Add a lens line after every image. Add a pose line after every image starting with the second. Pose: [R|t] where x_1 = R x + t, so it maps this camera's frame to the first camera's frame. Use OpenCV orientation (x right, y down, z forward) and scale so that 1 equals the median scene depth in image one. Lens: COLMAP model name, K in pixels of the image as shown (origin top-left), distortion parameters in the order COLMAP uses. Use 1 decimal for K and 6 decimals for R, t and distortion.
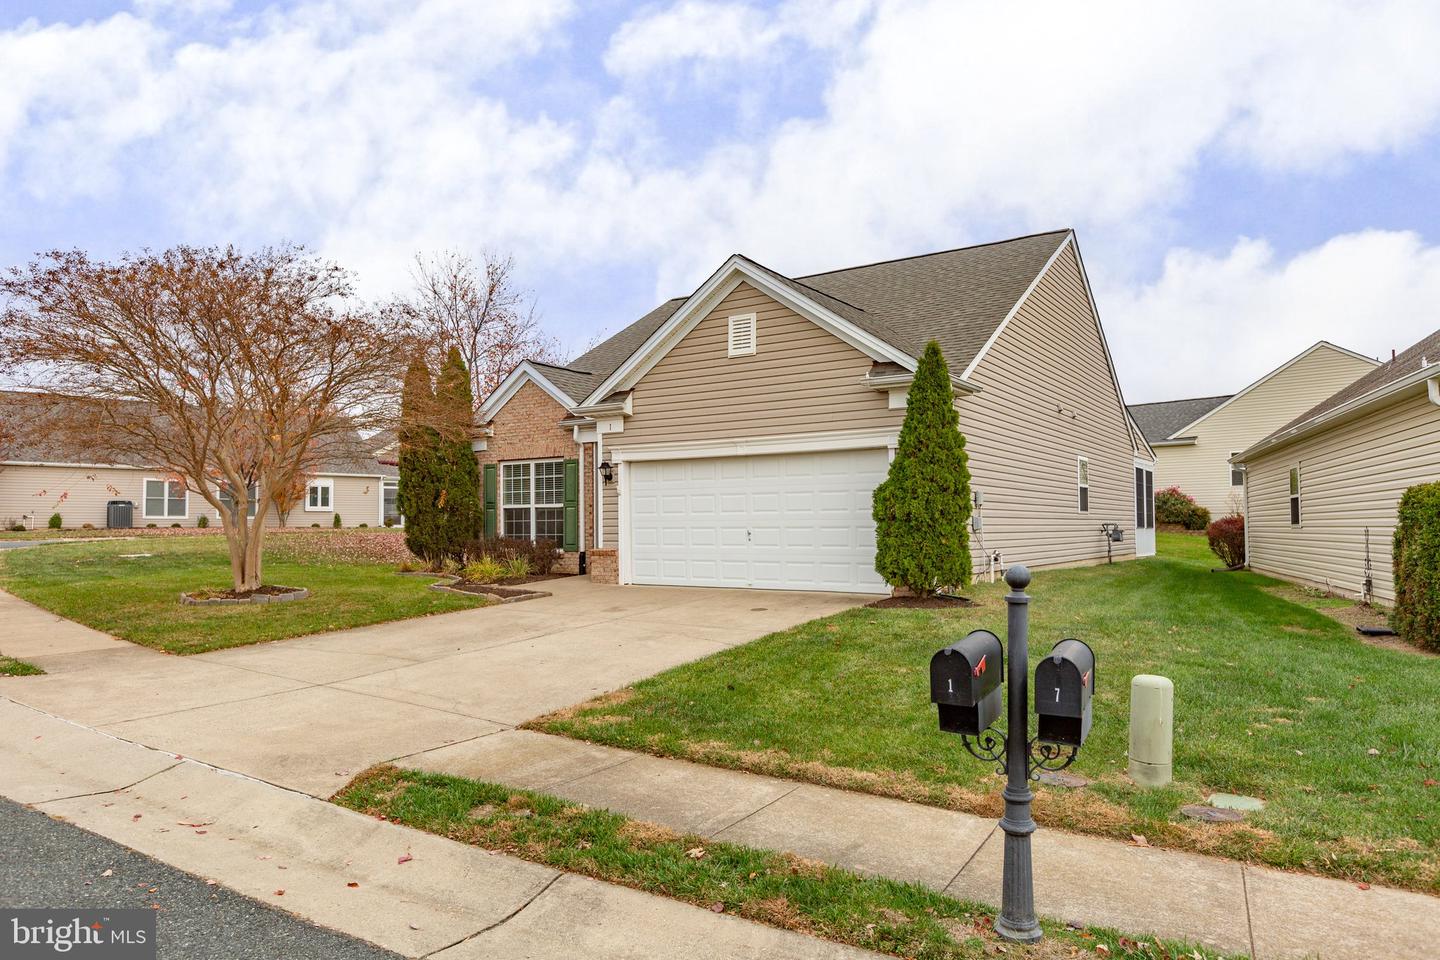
lens RADIAL K [[929.7, 0, 724.0], [0, 929.7, 485.4], [0, 0, 1]] dist [0.005467, 0.000075]
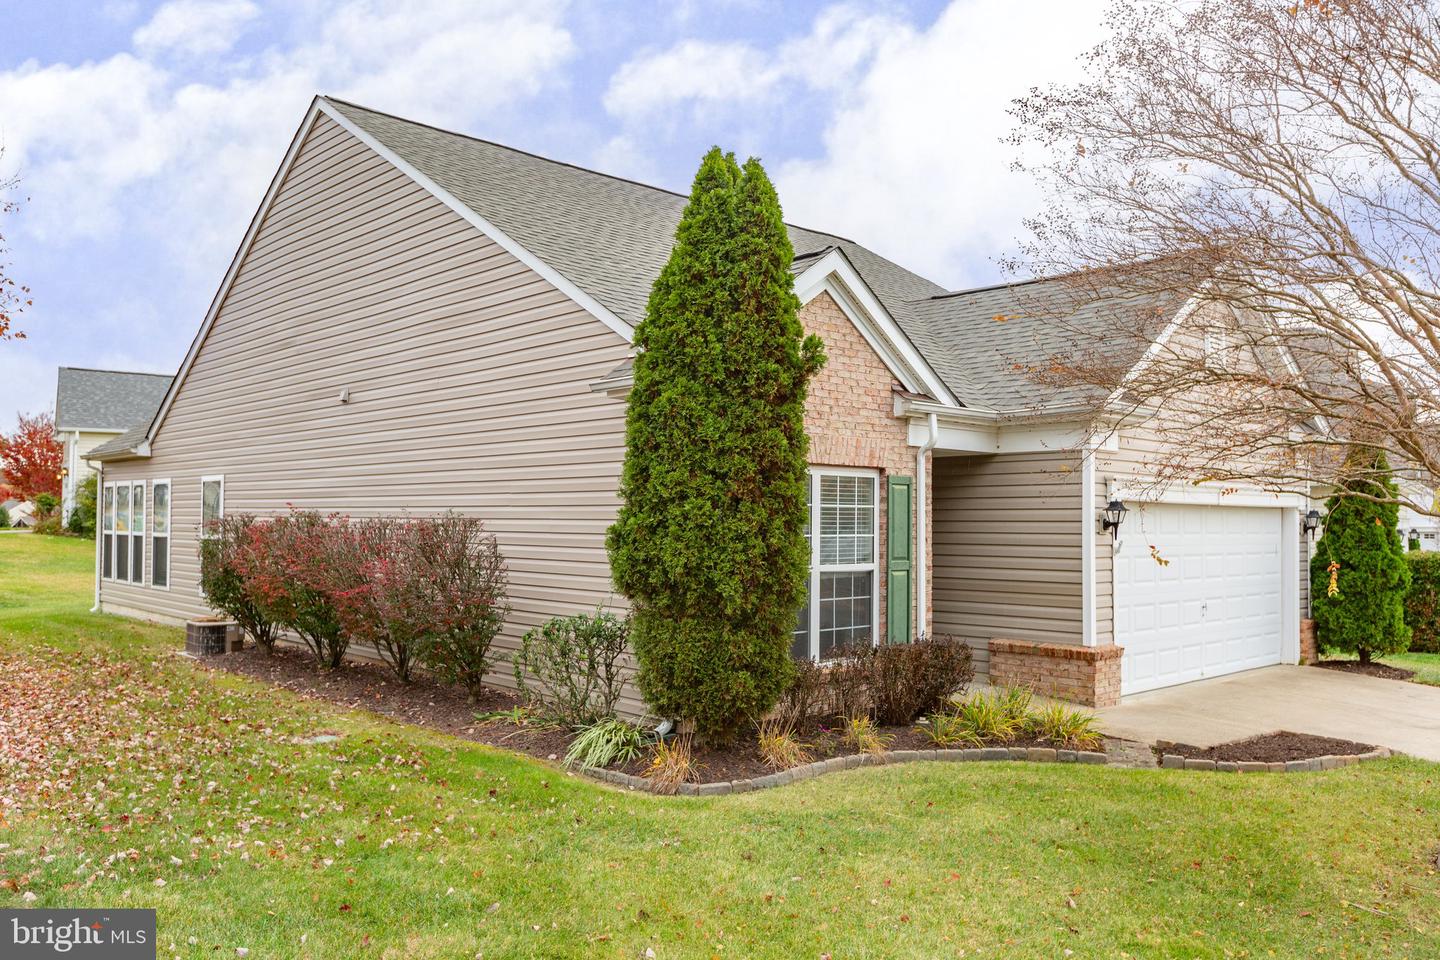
lens RADIAL K [[1121.0, 0, 716.2], [0, 1121.0, 478.1], [0, 0, 1]] dist [-0.003494, -0.004131]
pose [[0.223403, 0.056005, 0.973116, -0.880868], [-0.044087, 0.997907, -0.047311, 0.006883], [-0.973729, -0.032333, 0.225404, 1.086474]]
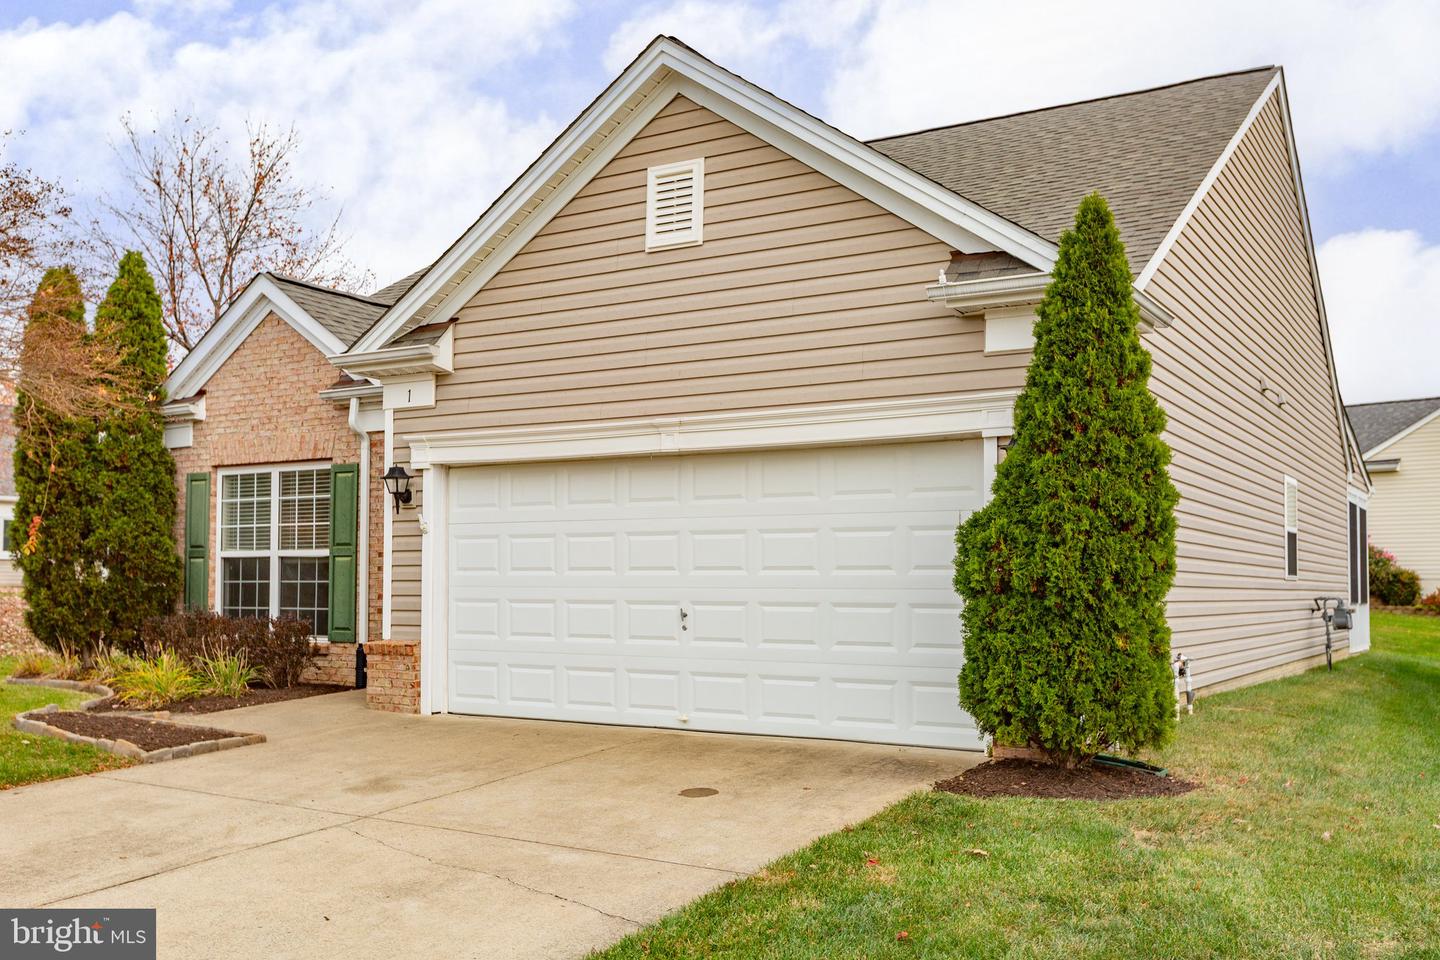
lens RADIAL K [[1339.3, 0, 738.9], [0, 1339.3, 528.2], [0, 0, 1]] dist [-0.019303, 0.000000]
pose [[0.998413, 0.013664, 0.054625, 0.015630], [-0.013572, 0.999906, -0.002058, 0.006988], [-0.054648, 0.001313, 0.998505, 0.278484]]
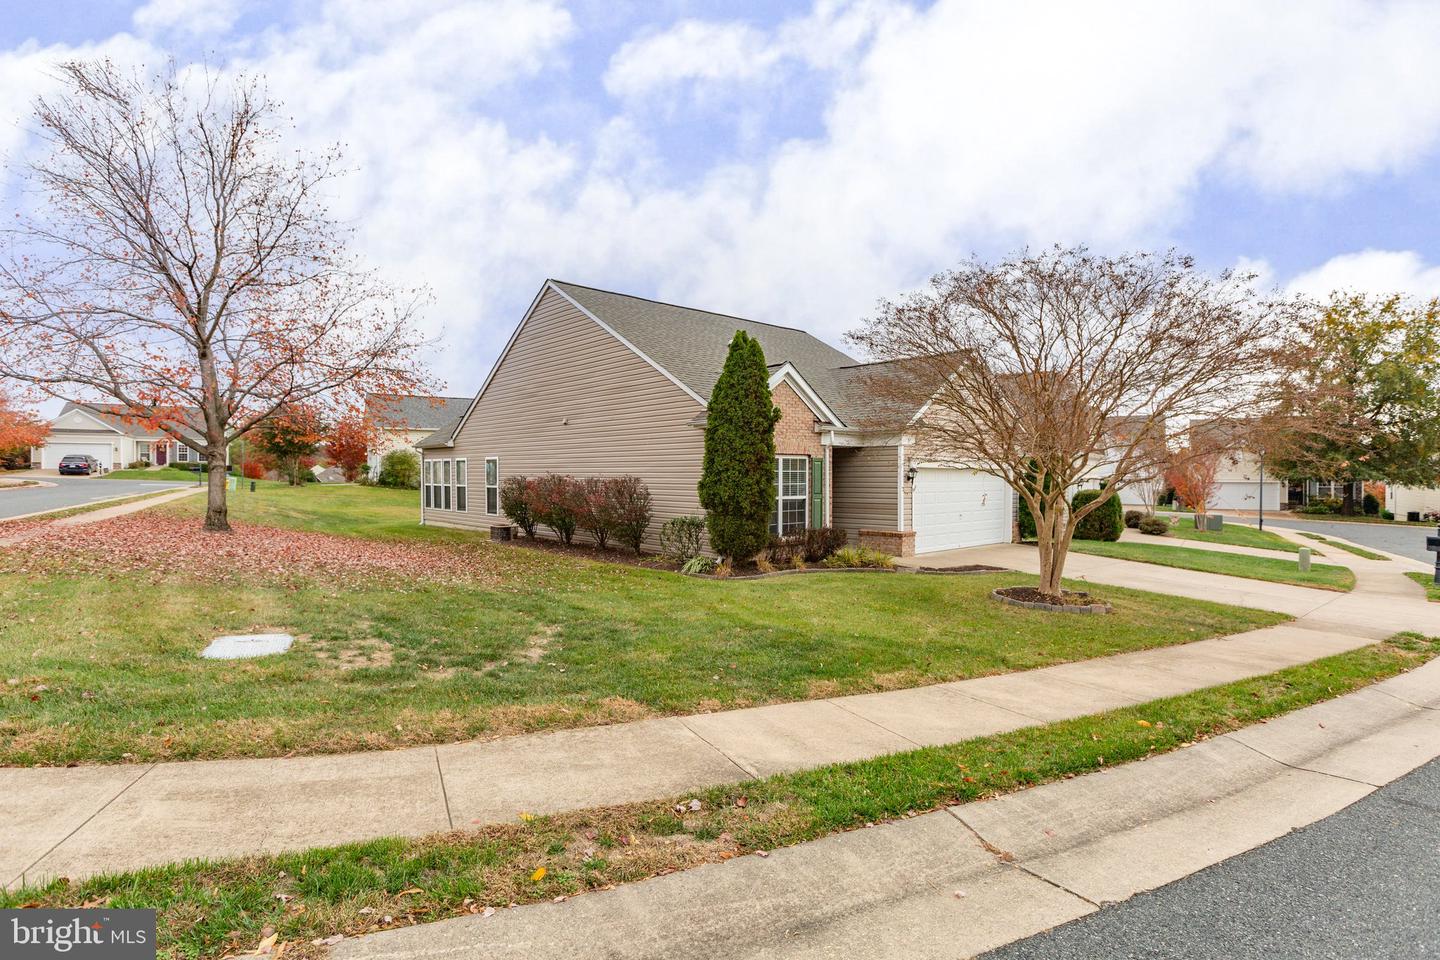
lens RADIAL K [[716.6, 0, 722.4], [0, 716.6, 479.0], [0, 0, 1]] dist [-0.001861, -0.000013]
pose [[0.233886, 0.010346, 0.972209, -1.206844], [-0.036997, 0.999314, -0.001734, 0.004764], [-0.971560, -0.035563, 0.234109, 1.023596]]
